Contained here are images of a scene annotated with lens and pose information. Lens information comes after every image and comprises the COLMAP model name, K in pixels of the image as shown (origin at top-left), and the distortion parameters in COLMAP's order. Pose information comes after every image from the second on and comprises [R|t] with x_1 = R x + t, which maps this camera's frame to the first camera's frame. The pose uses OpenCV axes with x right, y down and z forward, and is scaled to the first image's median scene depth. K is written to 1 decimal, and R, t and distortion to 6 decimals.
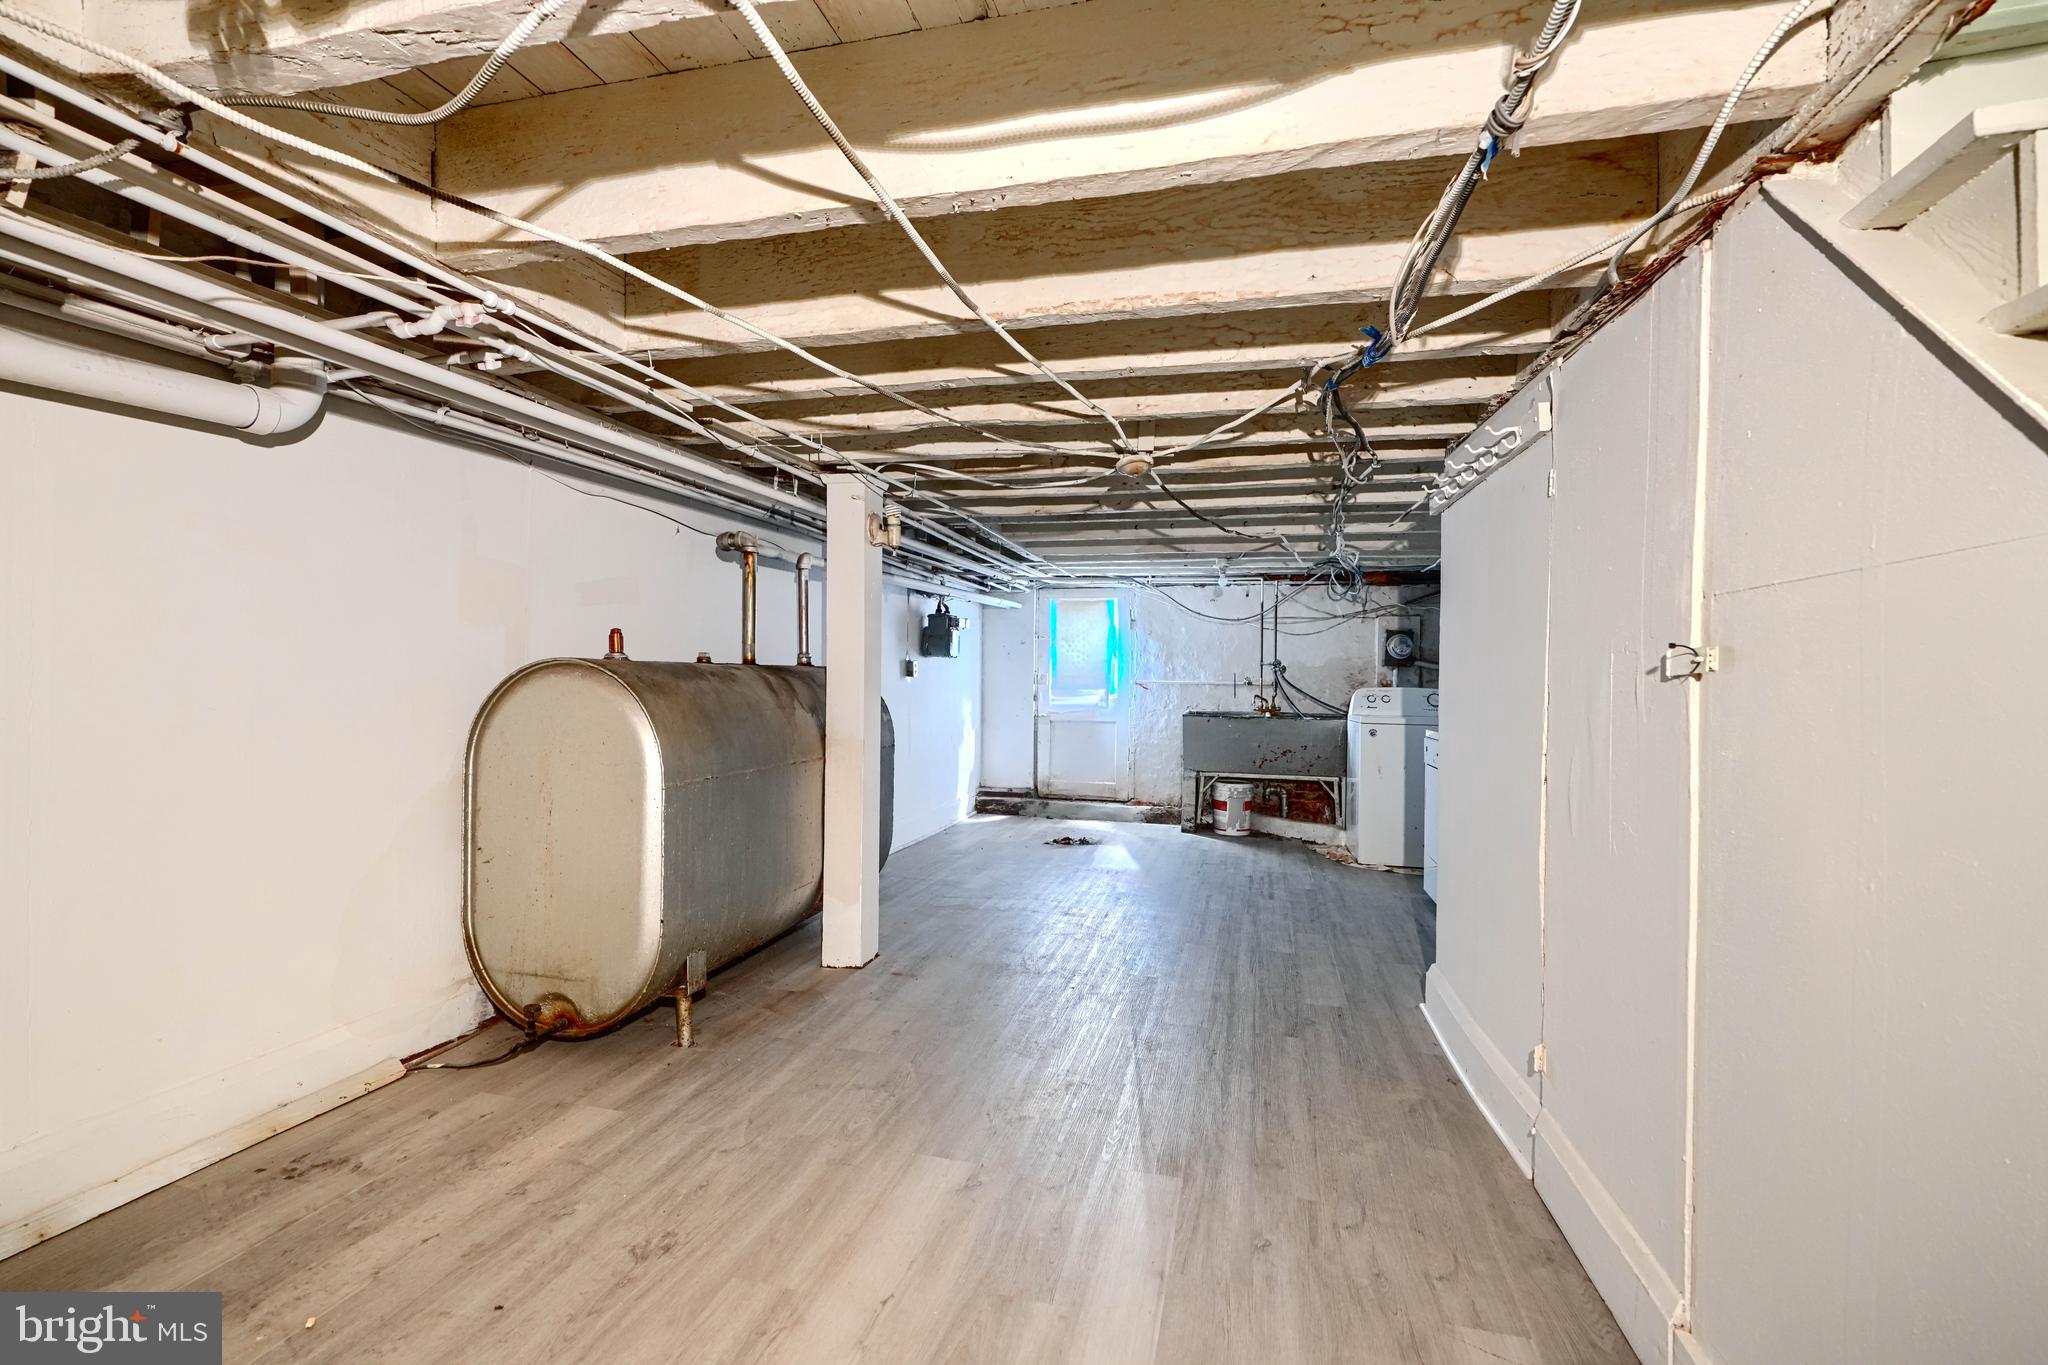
lens RADIAL K [[903.7, 0, 1024.0], [0, 903.7, 682.5], [0, 0, 1]] dist [-0.000327, 0.000153]
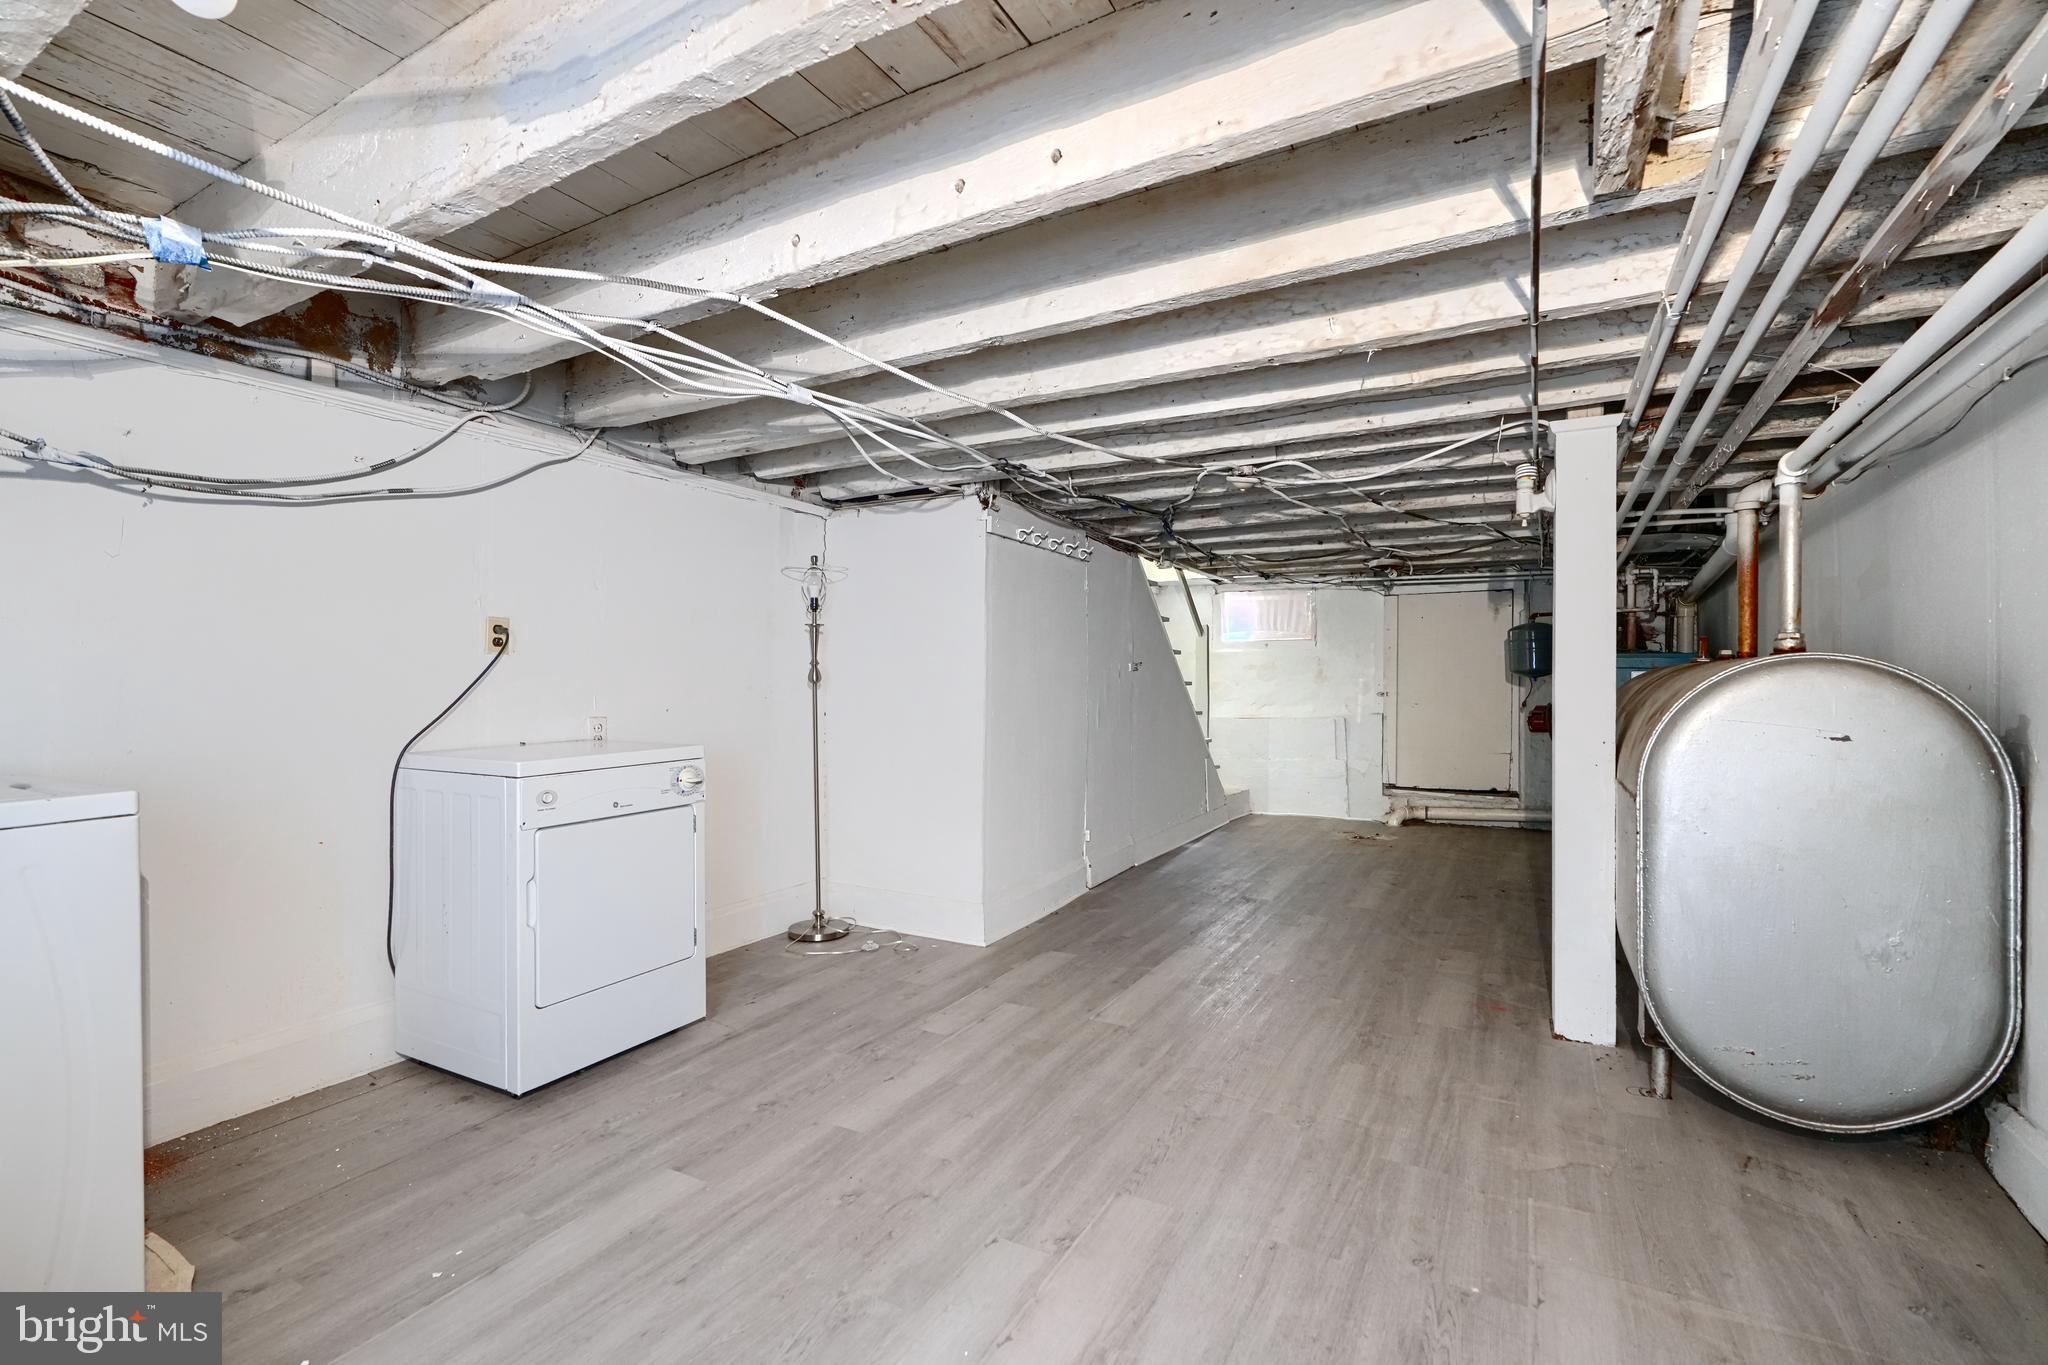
lens RADIAL K [[903.7, 0, 1024.0], [0, 903.7, 682.5], [0, 0, 1]] dist [-0.000327, 0.000153]
pose [[-0.966420, -0.016365, 0.256447, 0.099582], [-0.012704, 0.999793, 0.015923, -0.006322], [-0.256655, 0.012130, -0.966427, 2.280333]]
